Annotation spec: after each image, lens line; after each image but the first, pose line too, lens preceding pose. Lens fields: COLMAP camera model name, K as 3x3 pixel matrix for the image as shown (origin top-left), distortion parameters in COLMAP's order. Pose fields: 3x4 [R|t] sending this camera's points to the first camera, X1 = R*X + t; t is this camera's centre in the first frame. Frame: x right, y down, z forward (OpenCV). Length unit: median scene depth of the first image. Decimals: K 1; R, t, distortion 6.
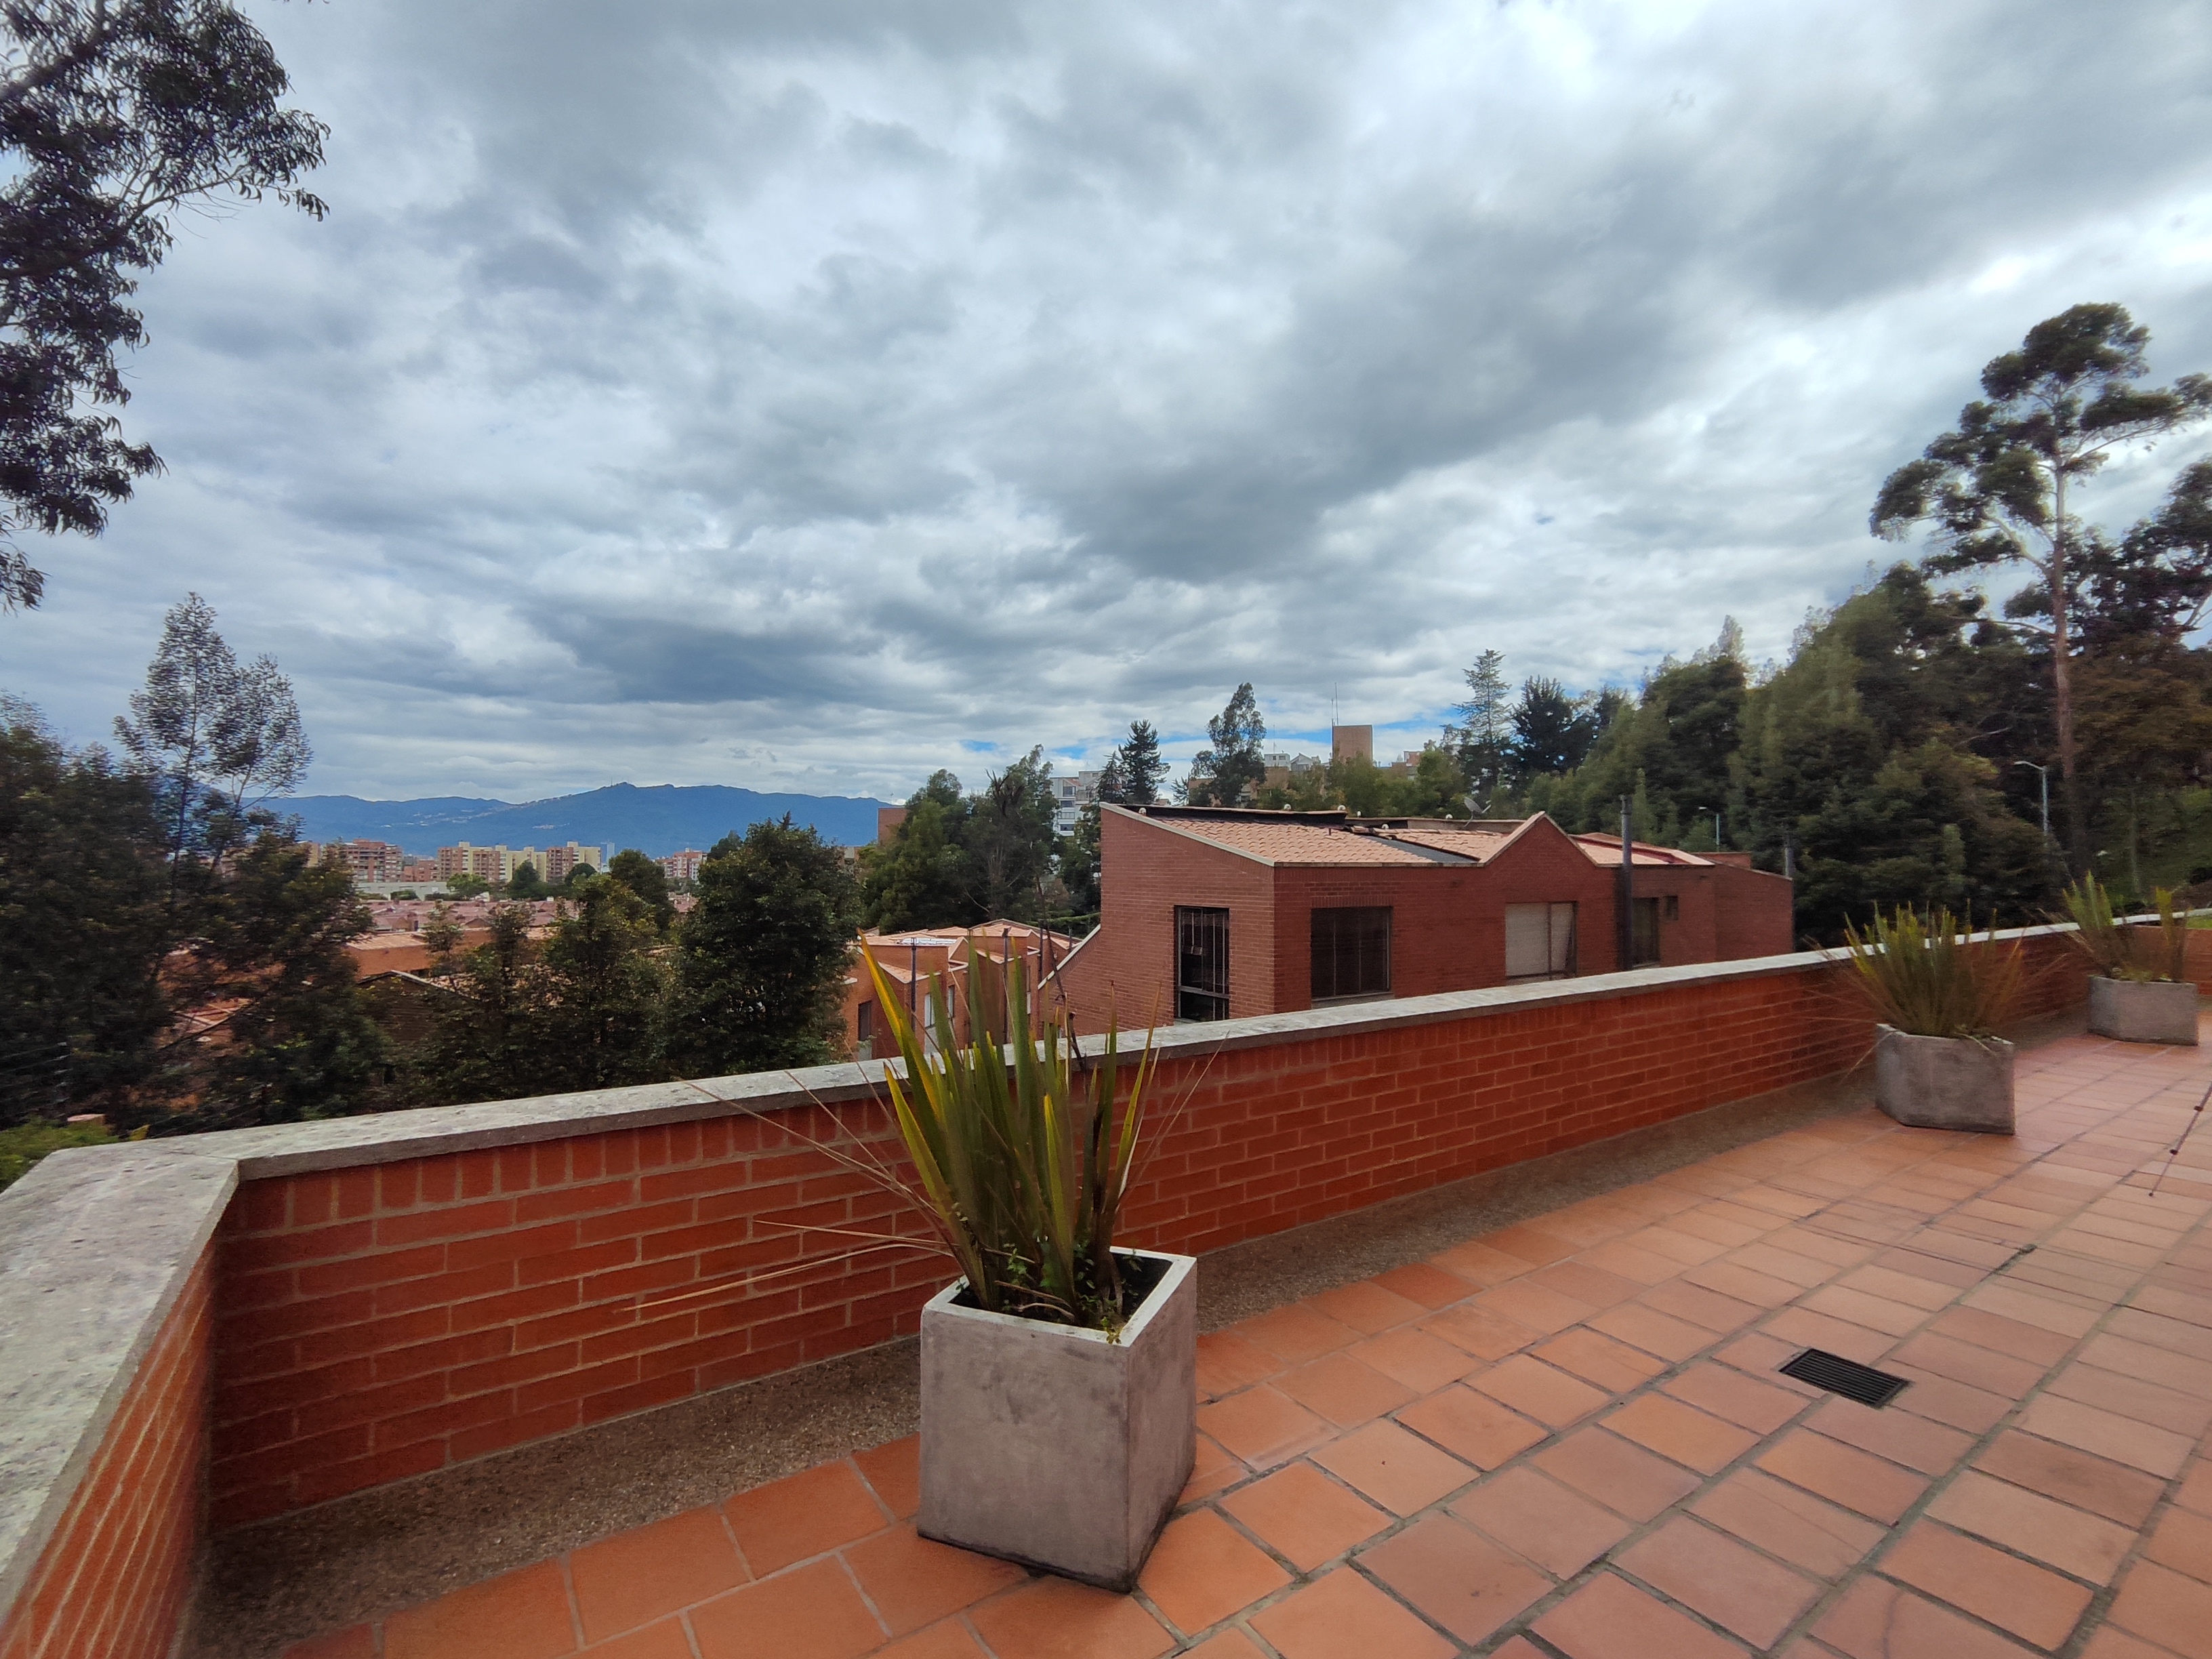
lens RADIAL K [[1010.5, 0, 1090.2], [0, 1010.5, 863.1], [0, 0, 1]] dist [-0.008161, 0.007878]
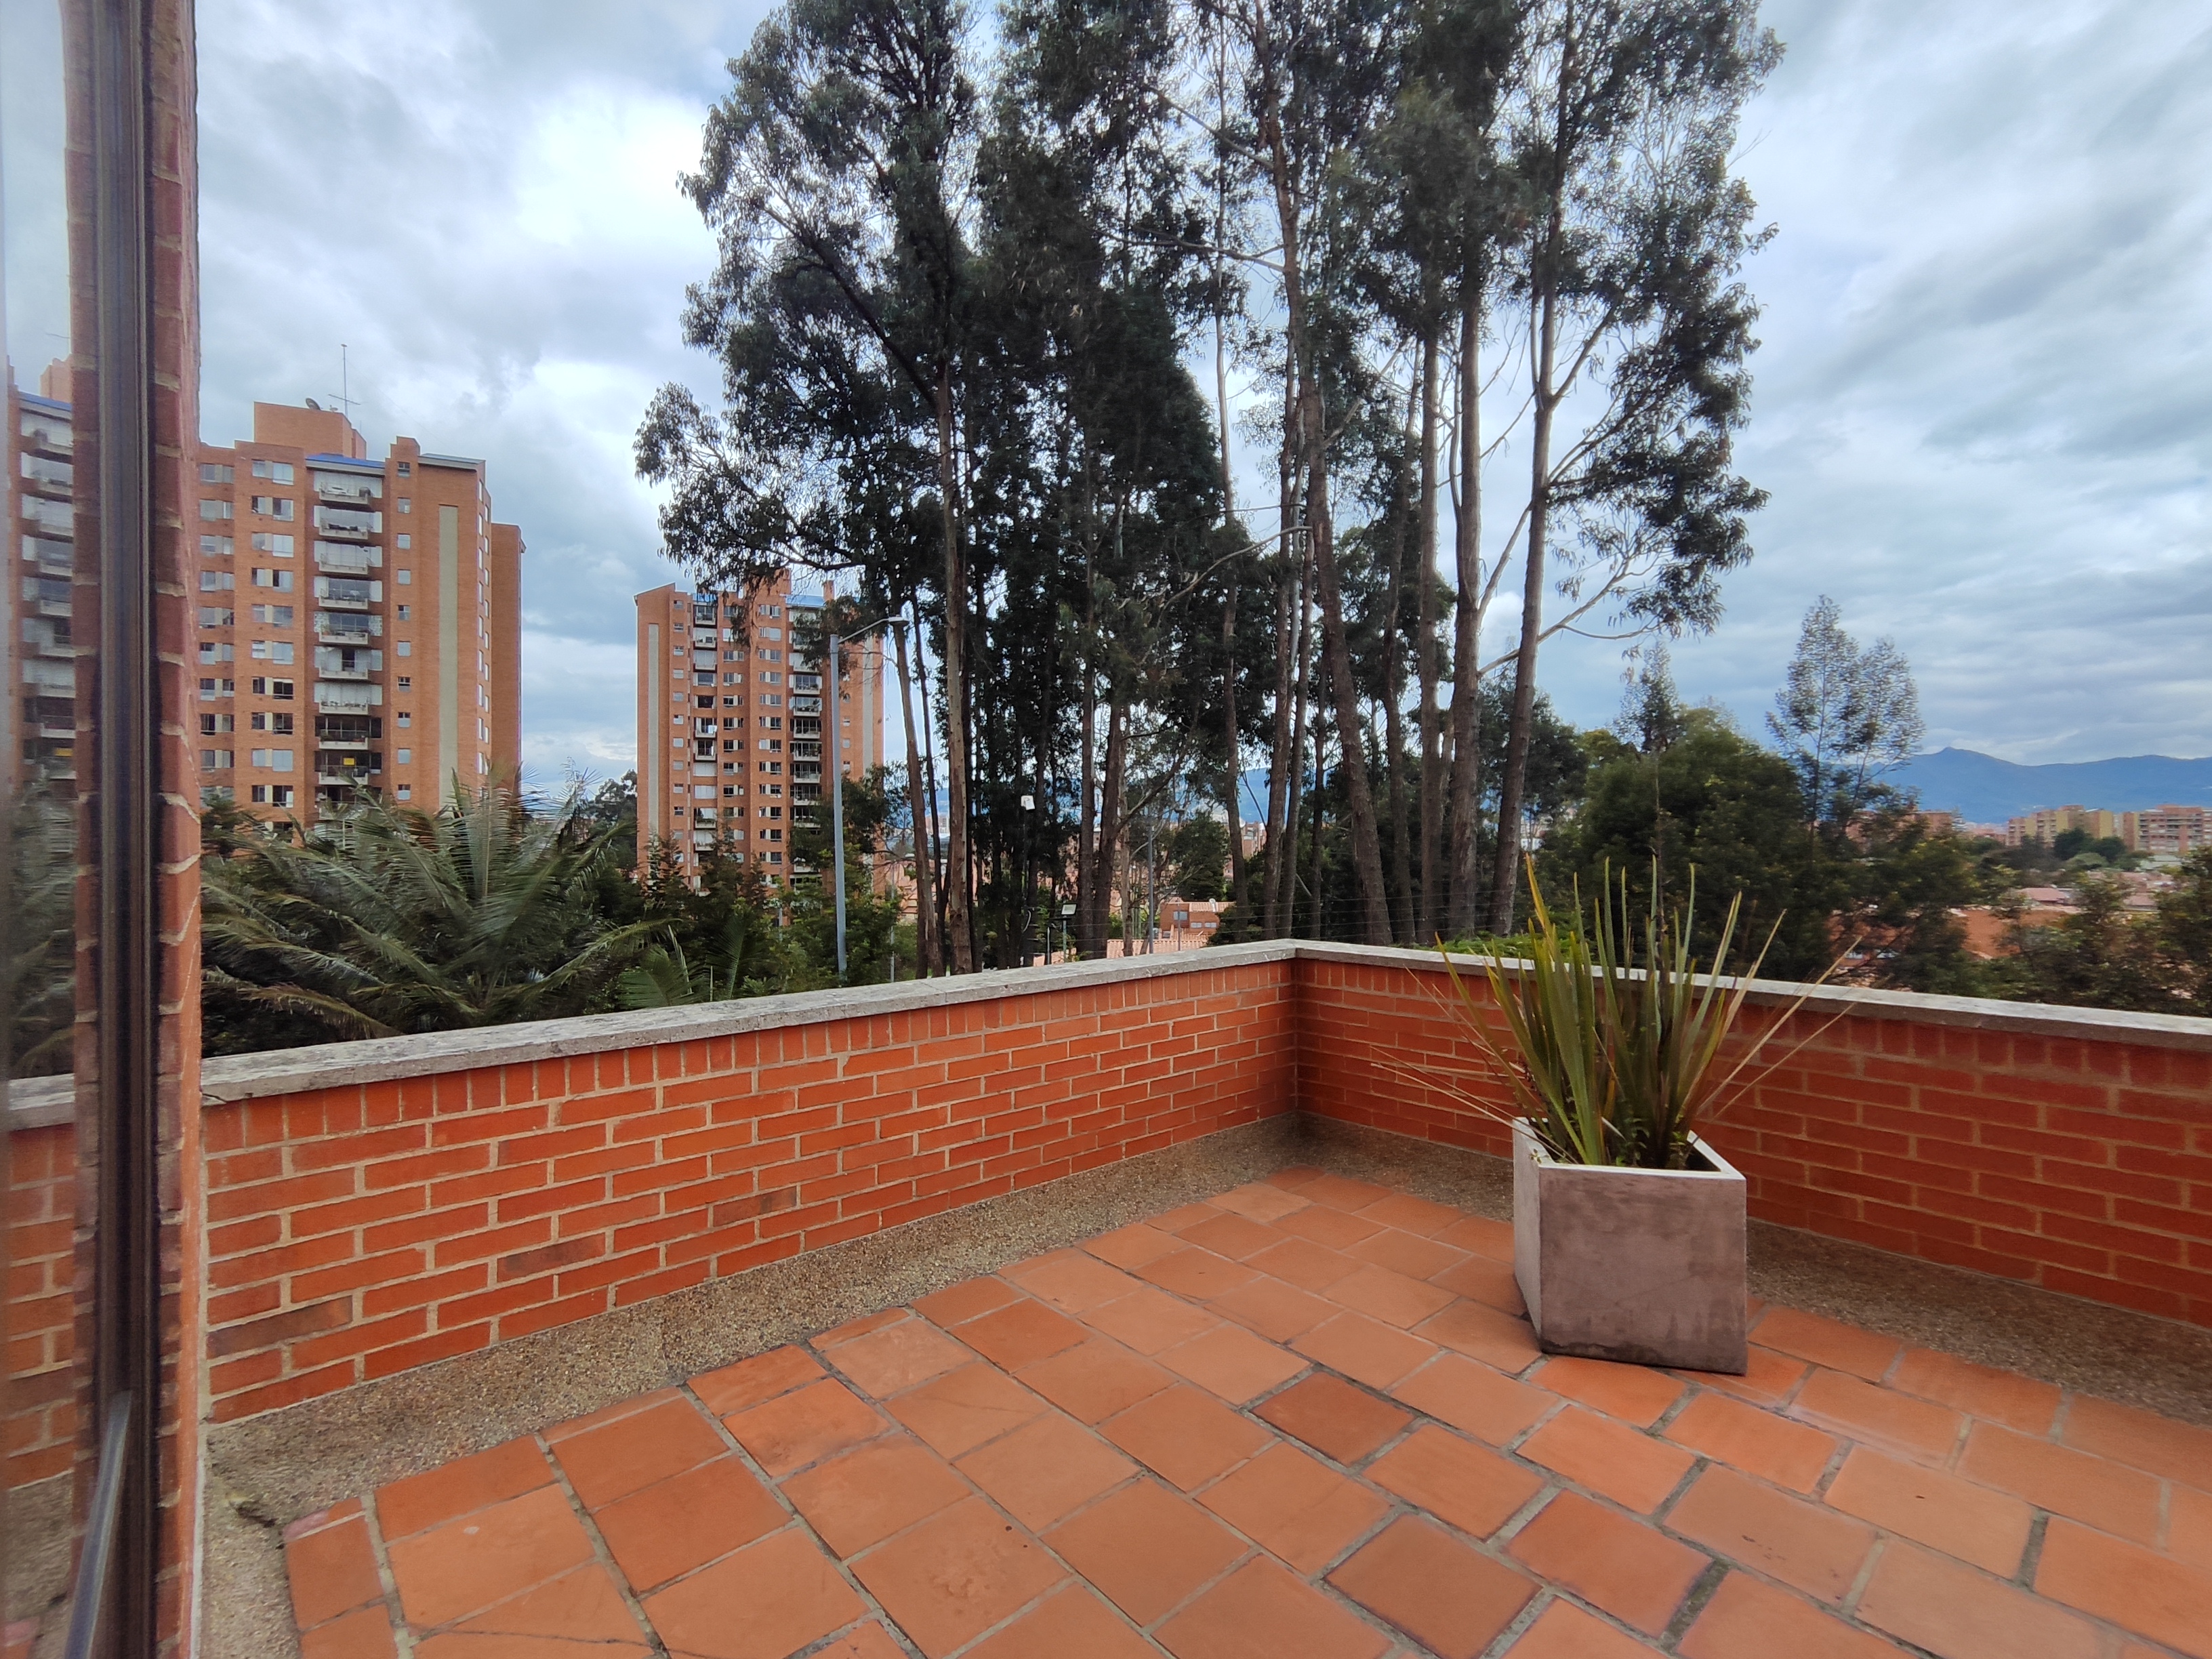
lens RADIAL K [[1010.5, 0, 1093.2], [0, 1010.5, 830.2], [0, 0, 1]] dist [-0.008161, 0.007878]
pose [[0.117125, -0.000753, -0.993117, 0.167080], [-0.002828, 0.999995, -0.001092, 0.002652], [0.993113, 0.002937, 0.117123, 0.029172]]
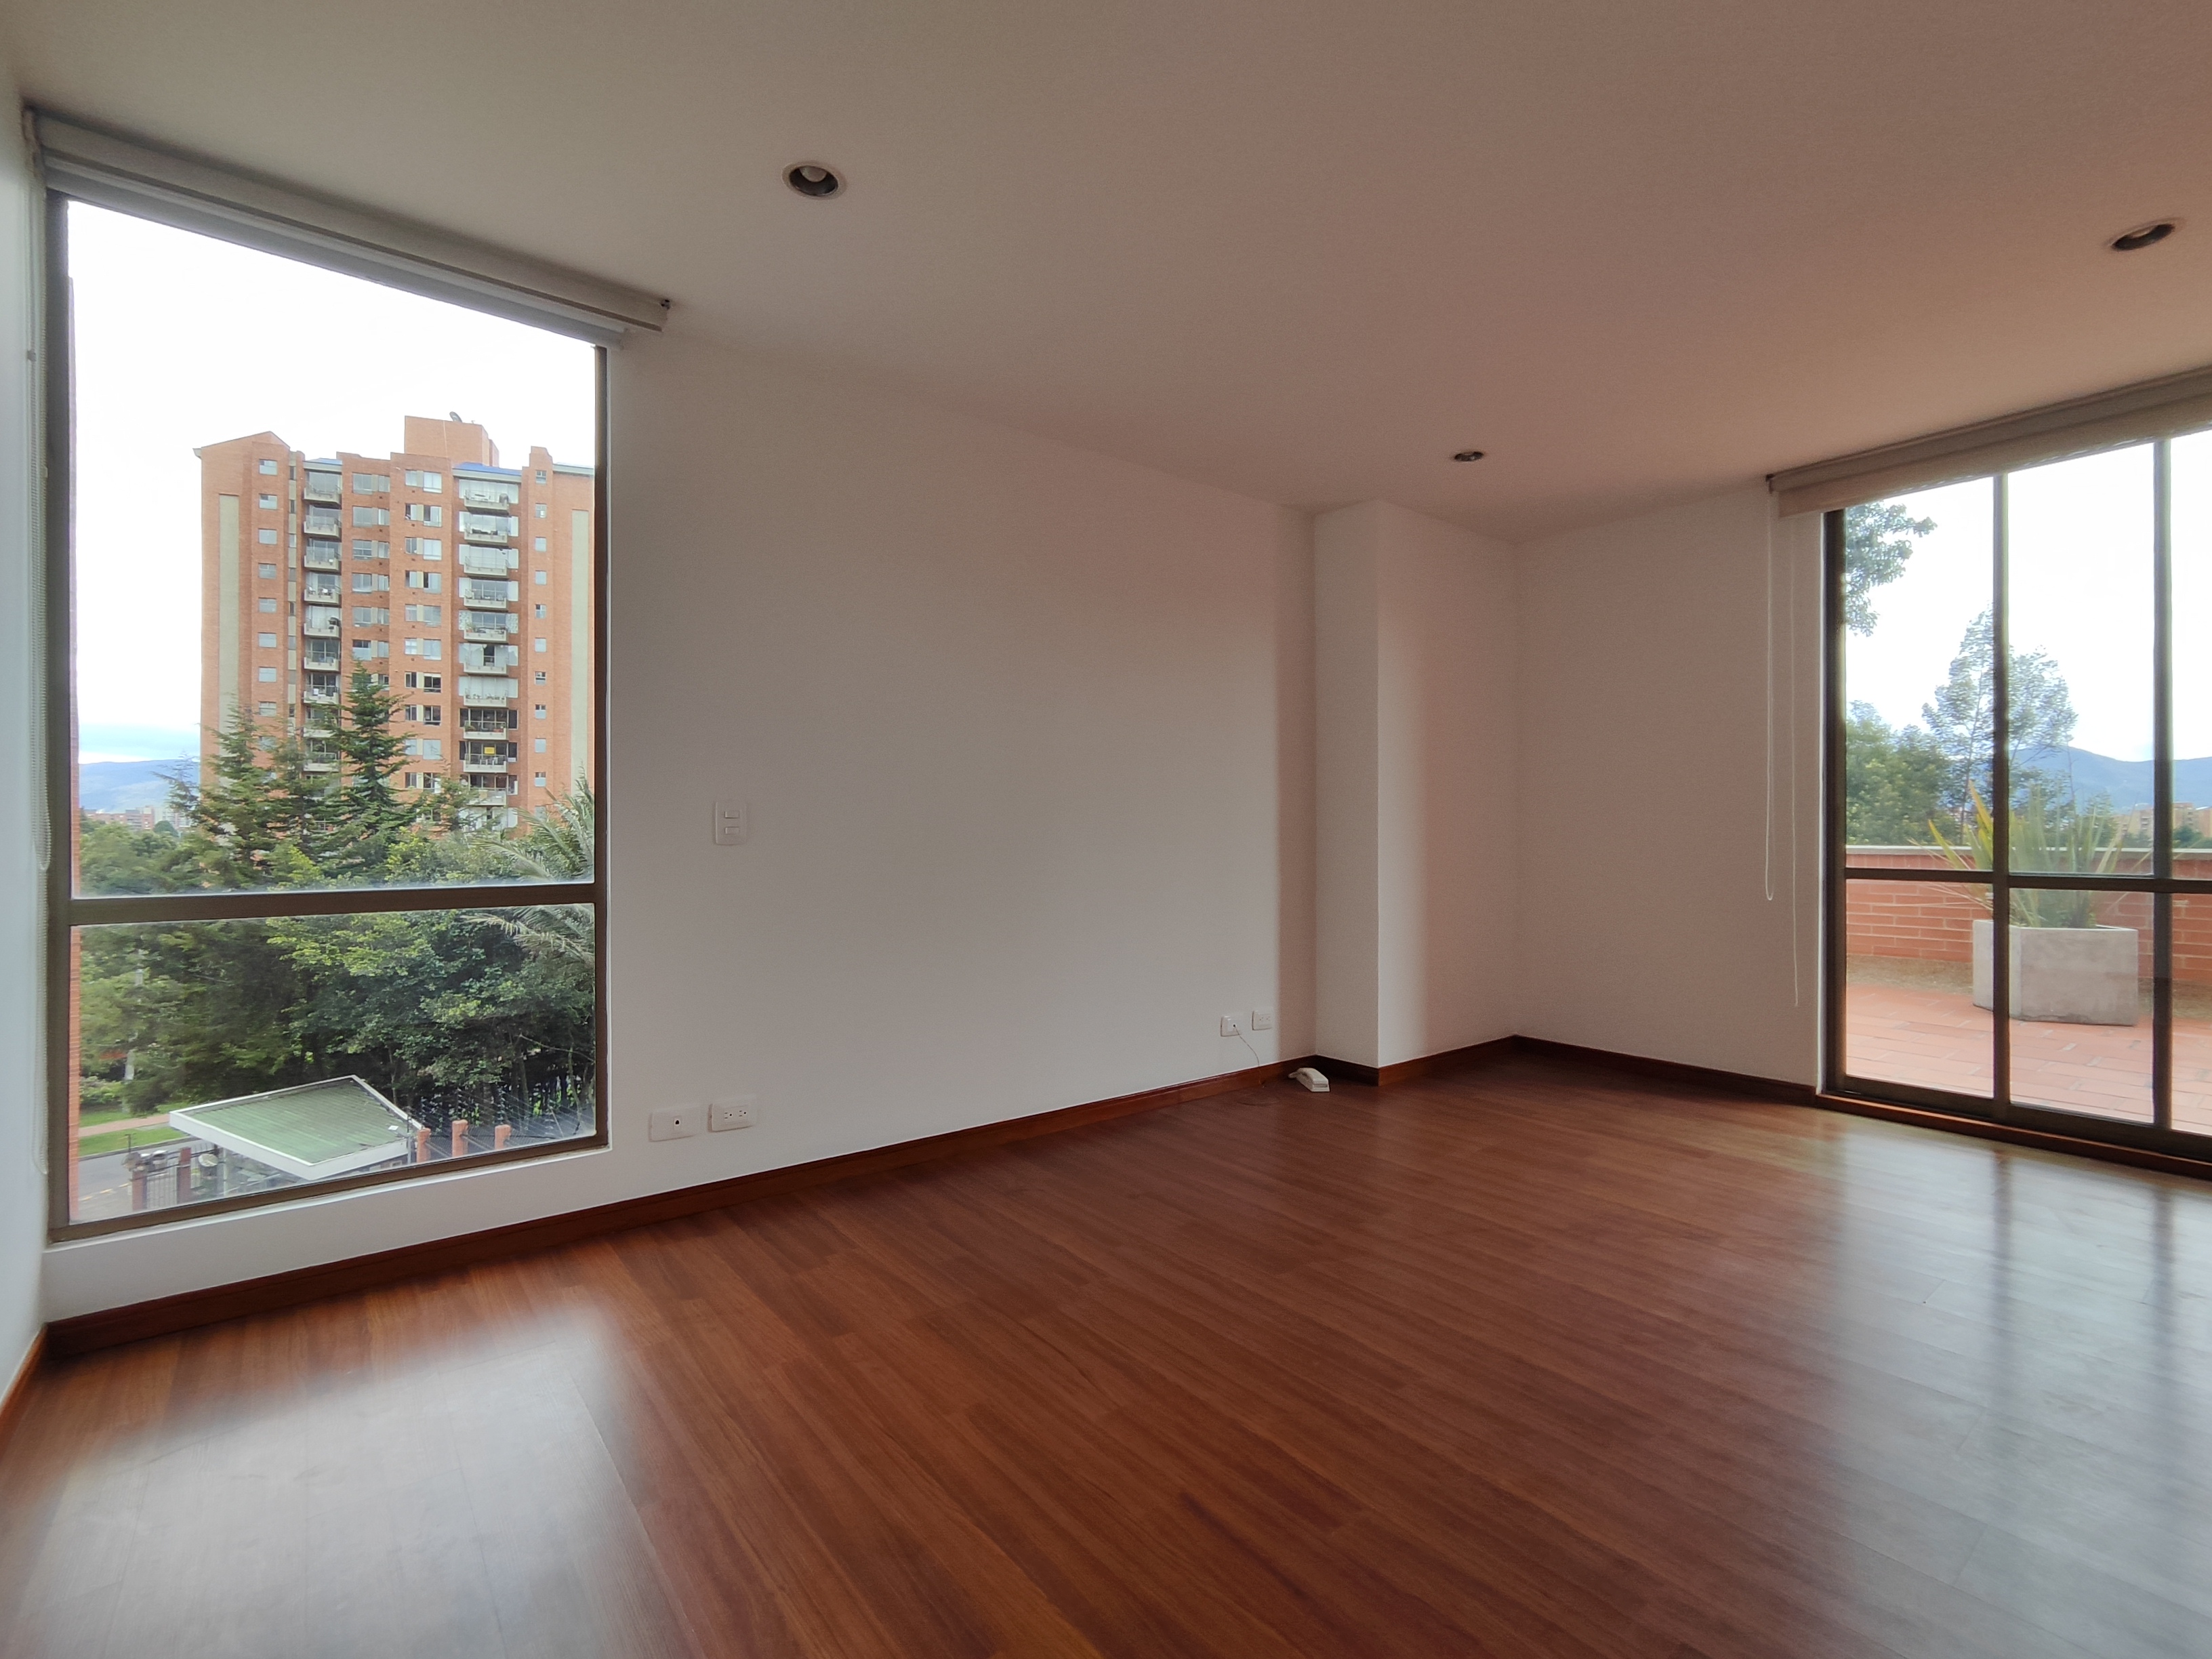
lens RADIAL K [[1010.5, 0, 1095.4], [0, 1010.5, 819.1], [0, 0, 1]] dist [-0.008161, 0.007878]
pose [[0.063553, -0.003584, -0.997972, 0.322661], [-0.009330, 0.999948, -0.004185, 0.025623], [0.997935, 0.009577, 0.063517, -0.202771]]
